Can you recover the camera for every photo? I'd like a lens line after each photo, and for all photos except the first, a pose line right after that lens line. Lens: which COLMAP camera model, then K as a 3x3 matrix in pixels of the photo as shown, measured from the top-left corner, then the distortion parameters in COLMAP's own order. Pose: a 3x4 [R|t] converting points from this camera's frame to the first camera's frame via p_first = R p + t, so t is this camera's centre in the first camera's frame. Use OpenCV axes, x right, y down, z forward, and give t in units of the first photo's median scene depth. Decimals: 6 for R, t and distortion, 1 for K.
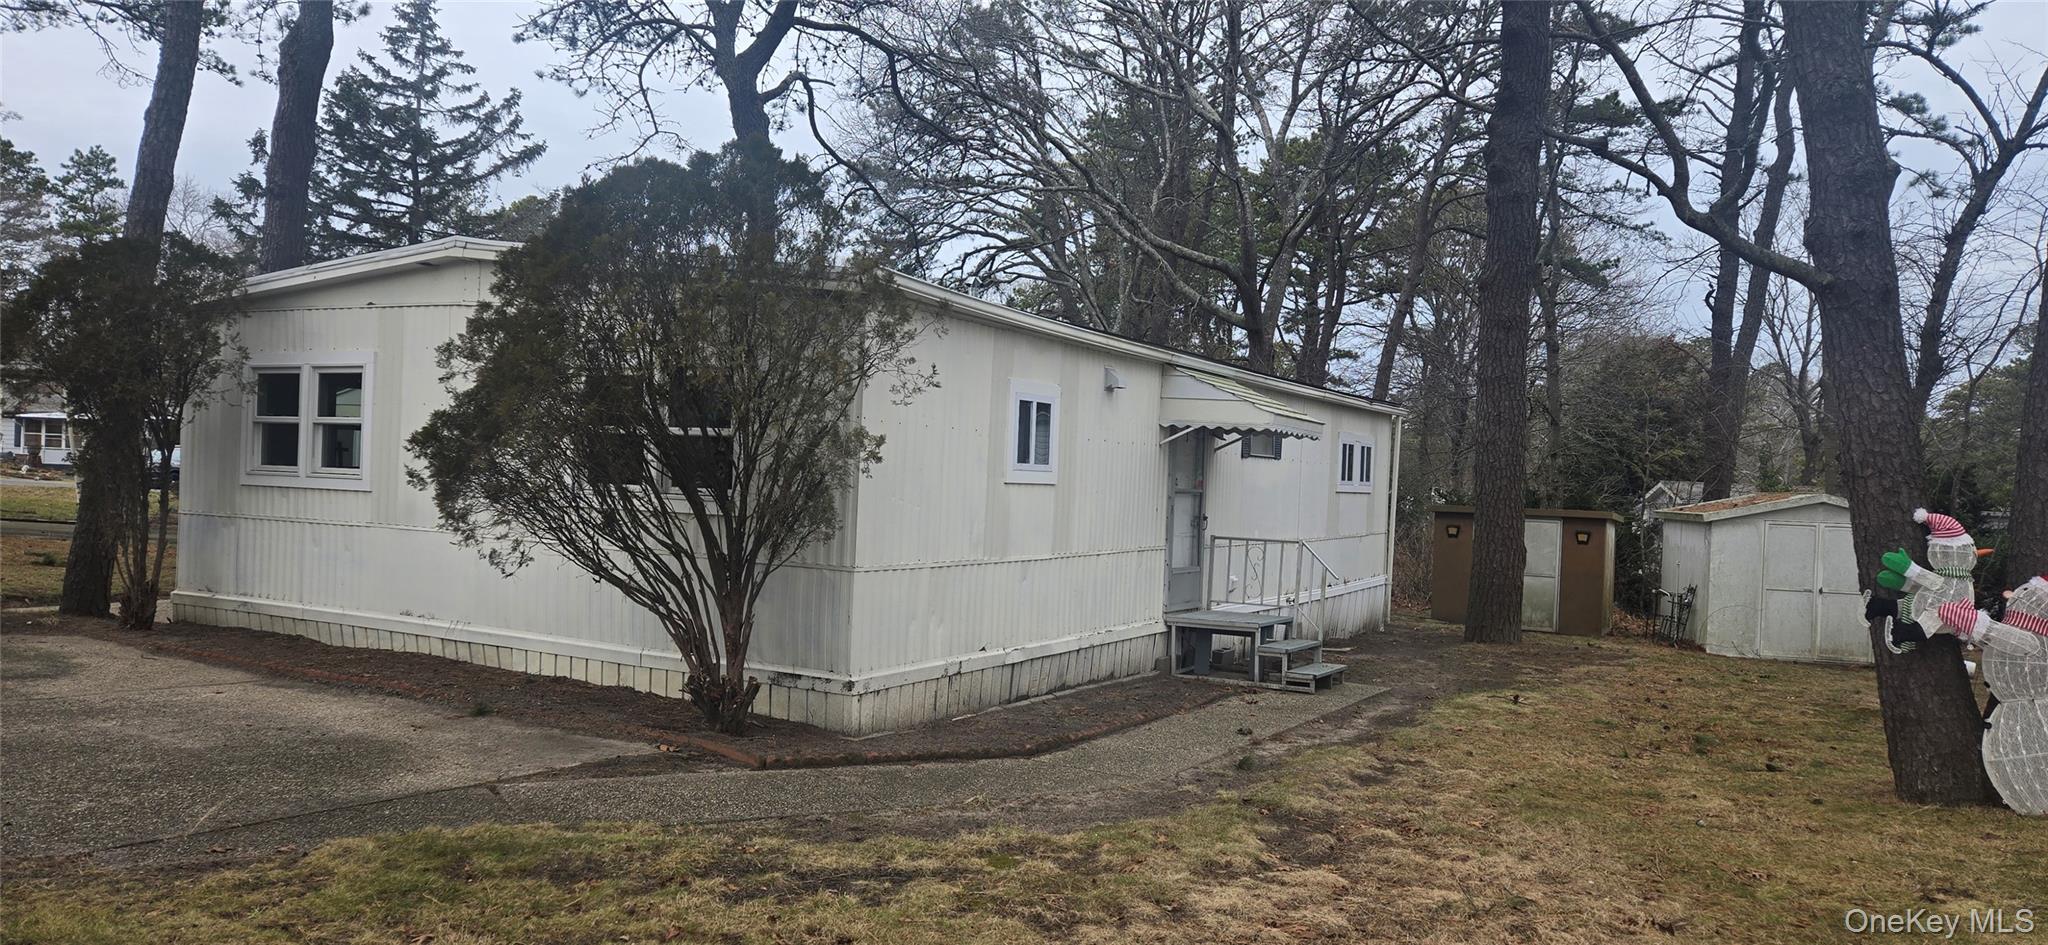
lens RADIAL K [[1335.7, 0, 1024.0], [0, 1335.7, 472.5], [0, 0, 1]] dist [0.073597, -0.056957]
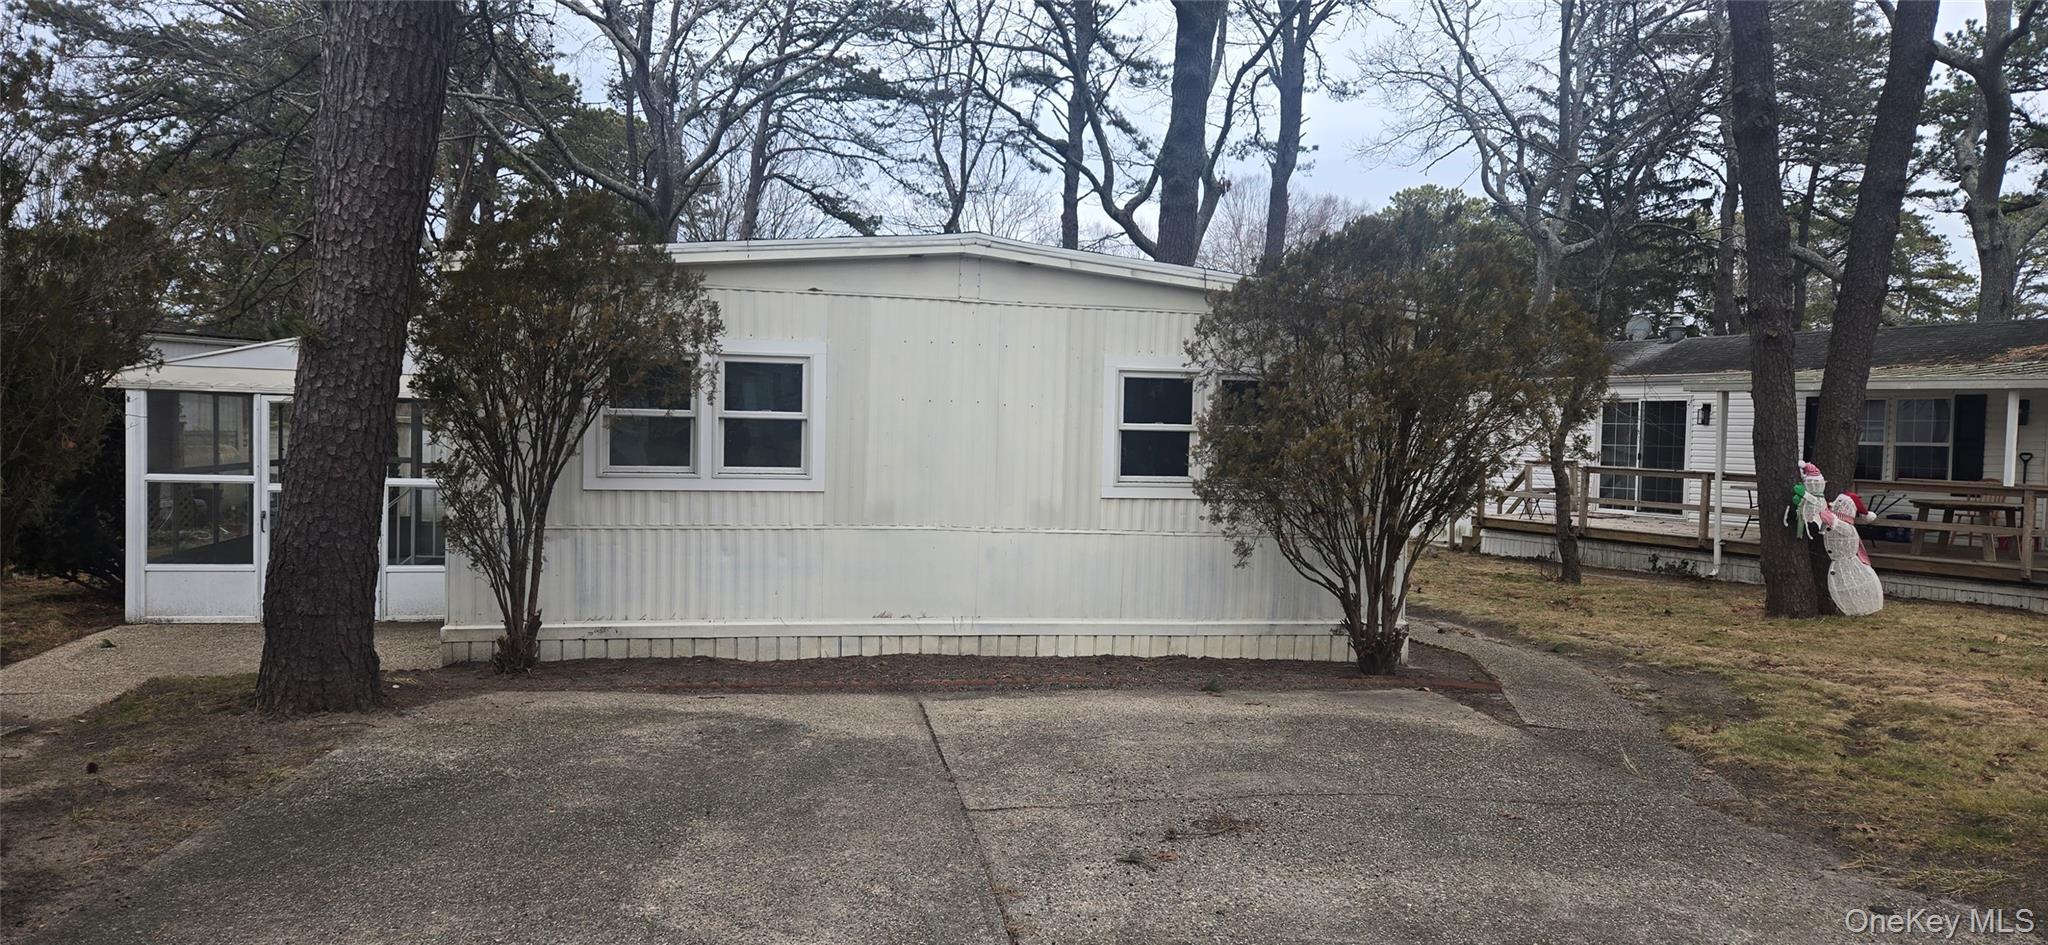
lens RADIAL K [[1335.7, 0, 1024.0], [0, 1335.7, 472.5], [0, 0, 1]] dist [0.073597, -0.056957]
pose [[0.755362, -0.044275, 0.653810, -0.958451], [0.001133, 0.997802, 0.066261, -0.059326], [-0.655307, -0.049310, 0.753752, 0.204303]]
